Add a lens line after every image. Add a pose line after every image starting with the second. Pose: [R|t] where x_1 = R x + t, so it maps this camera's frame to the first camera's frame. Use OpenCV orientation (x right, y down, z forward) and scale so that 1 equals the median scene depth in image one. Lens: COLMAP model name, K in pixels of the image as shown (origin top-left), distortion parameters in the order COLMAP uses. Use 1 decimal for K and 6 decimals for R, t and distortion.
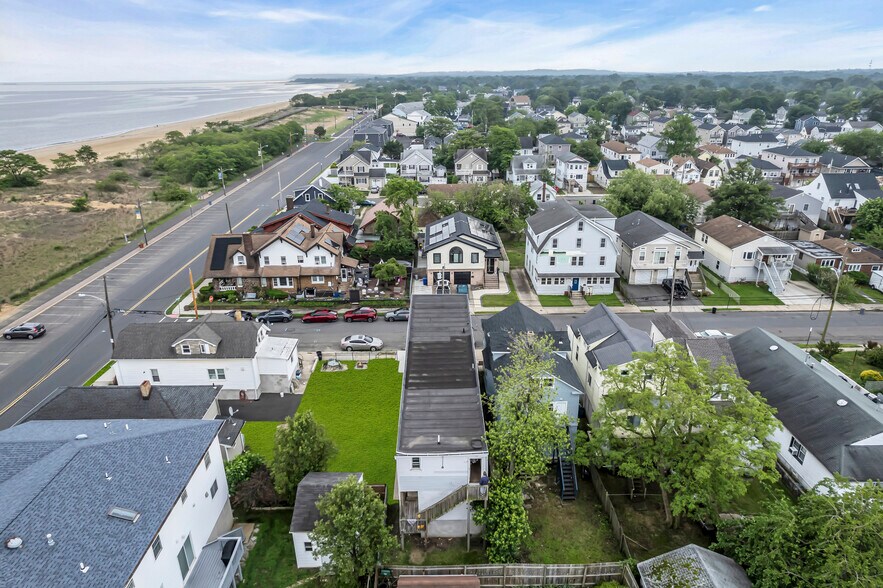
lens RADIAL K [[565.0, 0, 441.0], [0, 565.0, 298.0], [0, 0, 1]] dist [-0.071127, 0.059157]
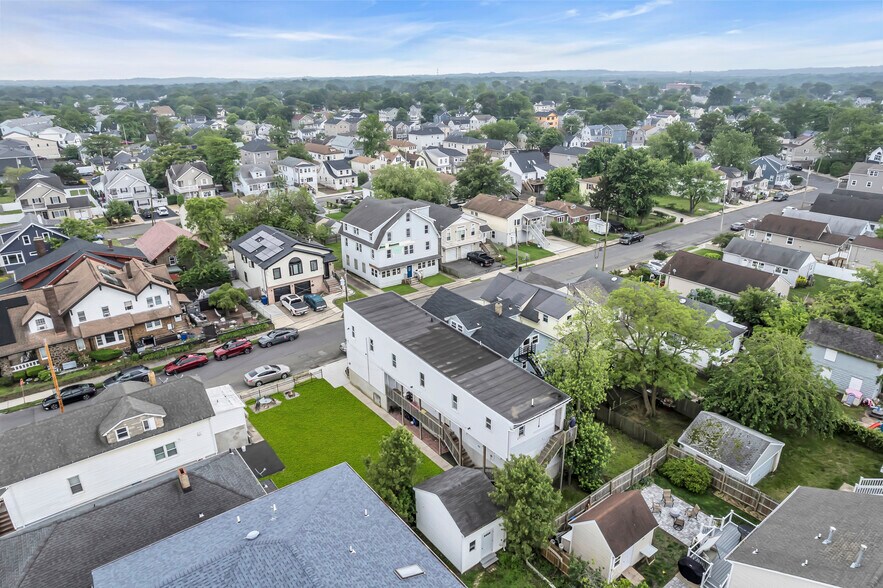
lens RADIAL K [[565.0, 0, 442.8], [0, 565.0, 298.6], [0, 0, 1]] dist [-0.071127, 0.059157]
pose [[0.803337, -0.218097, 0.554150, -0.317570], [0.223012, 0.972989, 0.059645, -0.023908], [-0.552191, 0.075667, 0.830277, 0.070290]]
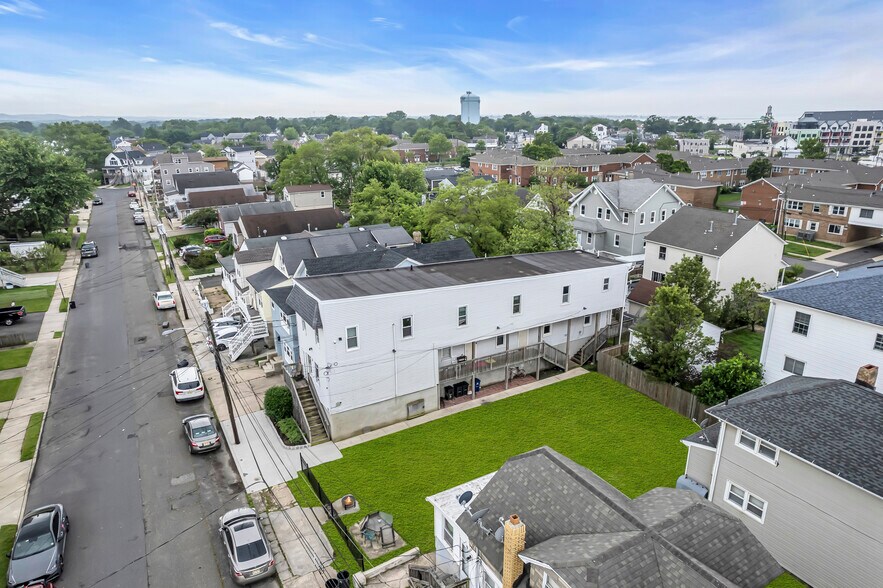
lens RADIAL K [[565.0, 0, 439.9], [0, 565.0, 293.5], [0, 0, 1]] dist [-0.071127, 0.059157]
pose [[-0.481659, -0.249639, 0.840050, -0.395978], [0.340545, 0.829919, 0.441887, -0.150716], [-0.807486, 0.498914, -0.314725, 0.757441]]
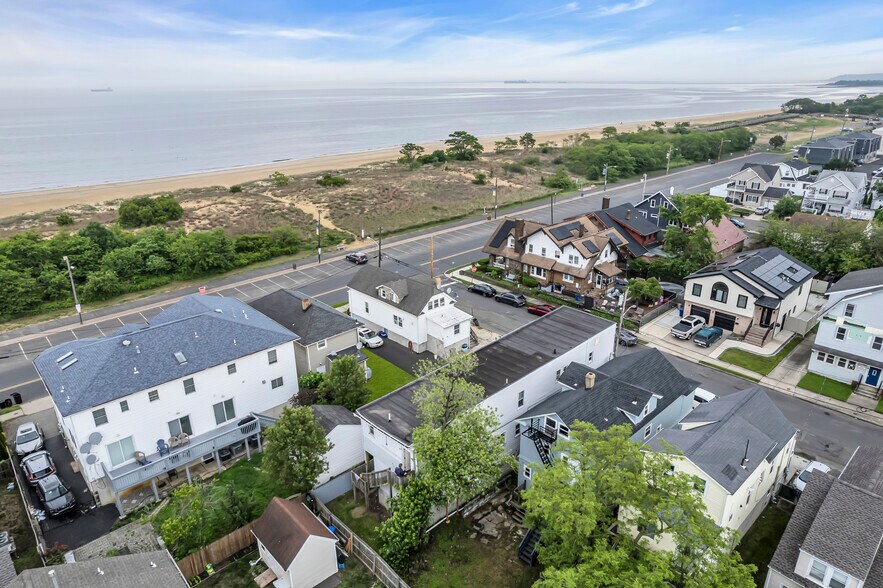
lens RADIAL K [[565.0, 0, 439.1], [0, 565.0, 292.5], [0, 0, 1]] dist [-0.071127, 0.059157]
pose [[0.671630, 0.264632, -0.692014, 0.321539], [-0.271339, 0.956998, 0.102618, -0.047638], [0.689412, 0.118849, 0.714553, 0.124295]]
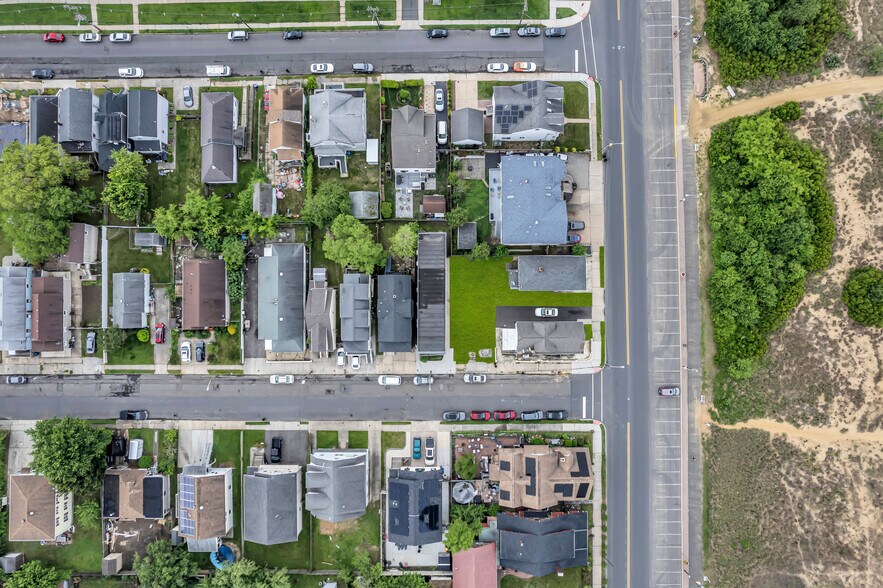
lens RADIAL K [[565.0, 0, 439.6], [0, 565.0, 292.6], [0, 0, 1]] dist [-0.071127, 0.059157]
pose [[-0.999762, -0.008469, 0.020111, -0.049374], [0.021809, -0.356934, 0.933875, -1.262433], [-0.000730, 0.934091, 0.357034, 0.064667]]
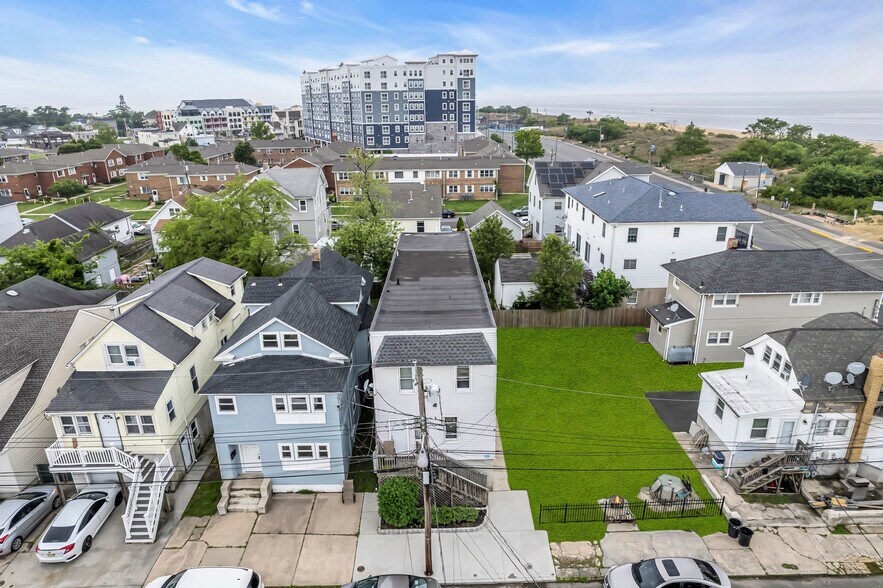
lens RADIAL K [[565.0, 0, 437.3], [0, 565.0, 297.0], [0, 0, 1]] dist [-0.071127, 0.059157]
pose [[-0.999696, 0.021547, 0.011954, -0.008737], [0.024058, 0.748618, 0.662565, -0.225052], [0.005327, 0.662652, -0.748909, 0.926632]]
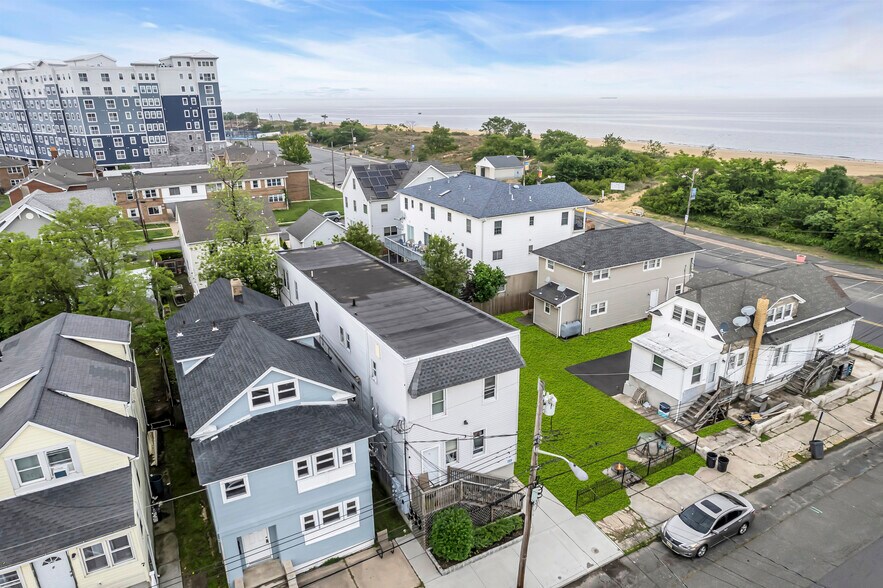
lens RADIAL K [[565.0, 0, 437.9], [0, 565.0, 299.6], [0, 0, 1]] dist [-0.071127, 0.059157]
pose [[-0.888035, 0.176991, -0.424345, 0.130693], [-0.149686, 0.761363, 0.630809, -0.205303], [0.434728, 0.623699, -0.649623, 0.875201]]
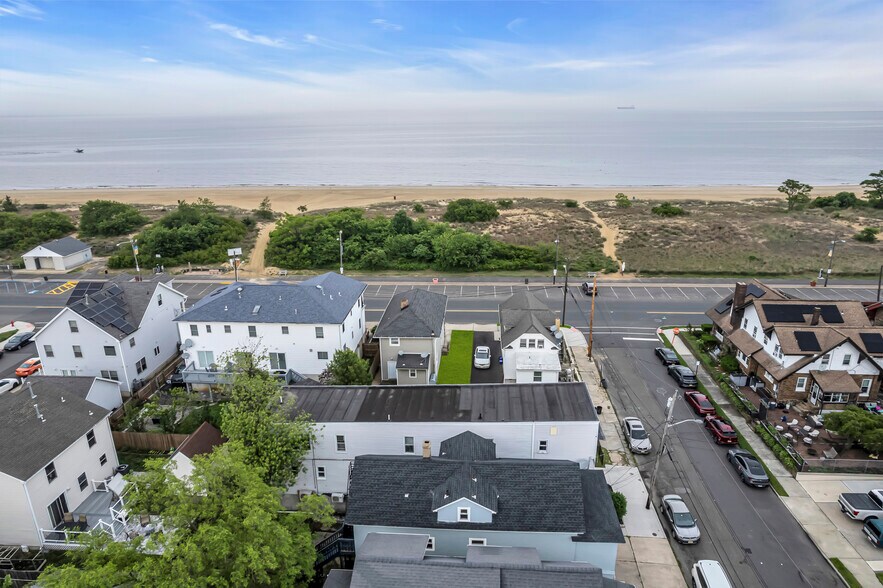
lens RADIAL K [[565.0, 0, 440.8], [0, 565.0, 291.1], [0, 0, 1]] dist [-0.071127, 0.059157]
pose [[-0.086437, 0.321653, -0.942904, 0.451643], [-0.357417, 0.873429, 0.330718, -0.208333], [0.929936, 0.365596, 0.039467, 0.524549]]
